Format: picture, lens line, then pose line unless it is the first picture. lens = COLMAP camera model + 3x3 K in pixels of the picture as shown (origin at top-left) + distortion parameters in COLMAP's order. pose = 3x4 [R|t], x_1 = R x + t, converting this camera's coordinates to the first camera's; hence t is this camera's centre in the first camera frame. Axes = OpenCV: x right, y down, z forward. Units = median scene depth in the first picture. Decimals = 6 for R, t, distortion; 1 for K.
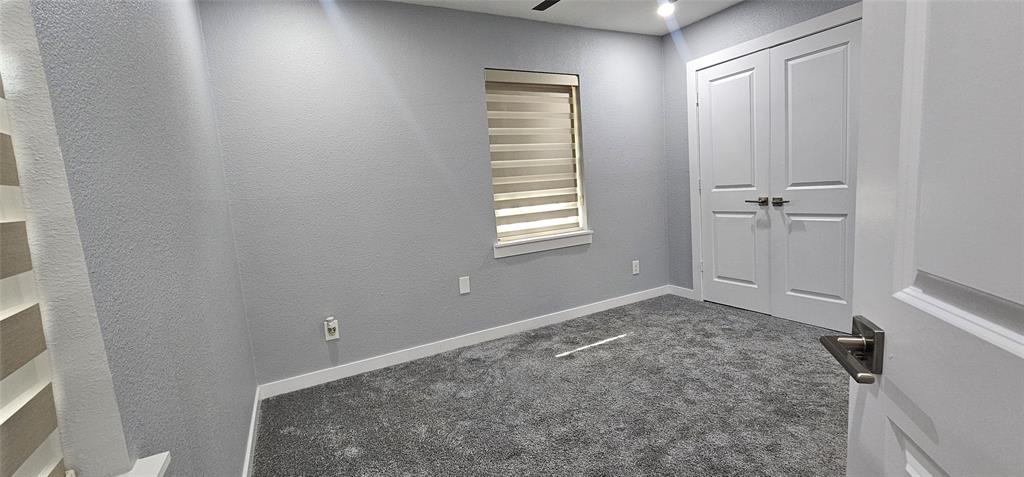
lens RADIAL K [[419.6, 0, 512.1], [0, 419.6, 239.0], [0, 0, 1]] dist [0.000758, -0.000933]
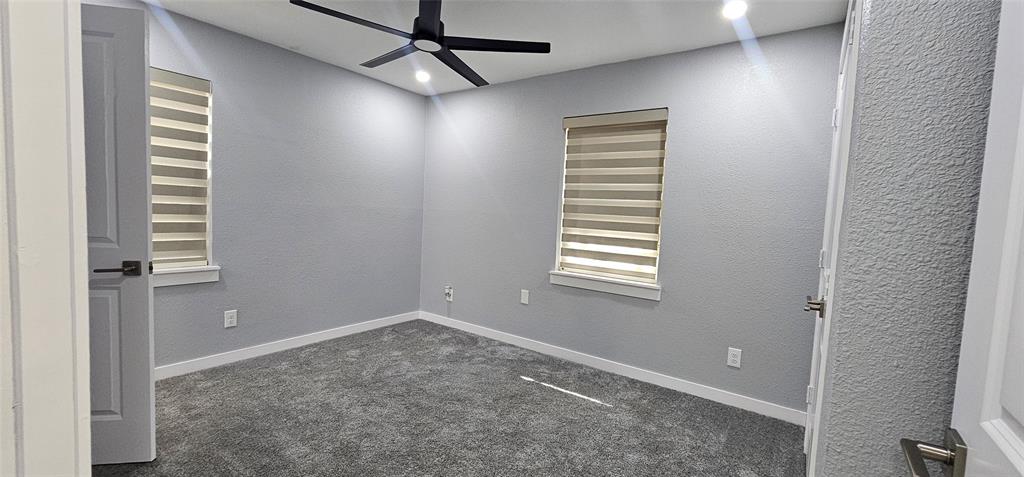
lens RADIAL K [[419.6, 0, 512.1], [0, 419.6, 237.8], [0, 0, 1]] dist [0.000758, -0.000933]
pose [[0.428316, 0.152056, -0.890744, 0.906120], [-0.191975, 0.978550, 0.074734, -0.138574], [0.883001, 0.138991, 0.448319, 0.383747]]
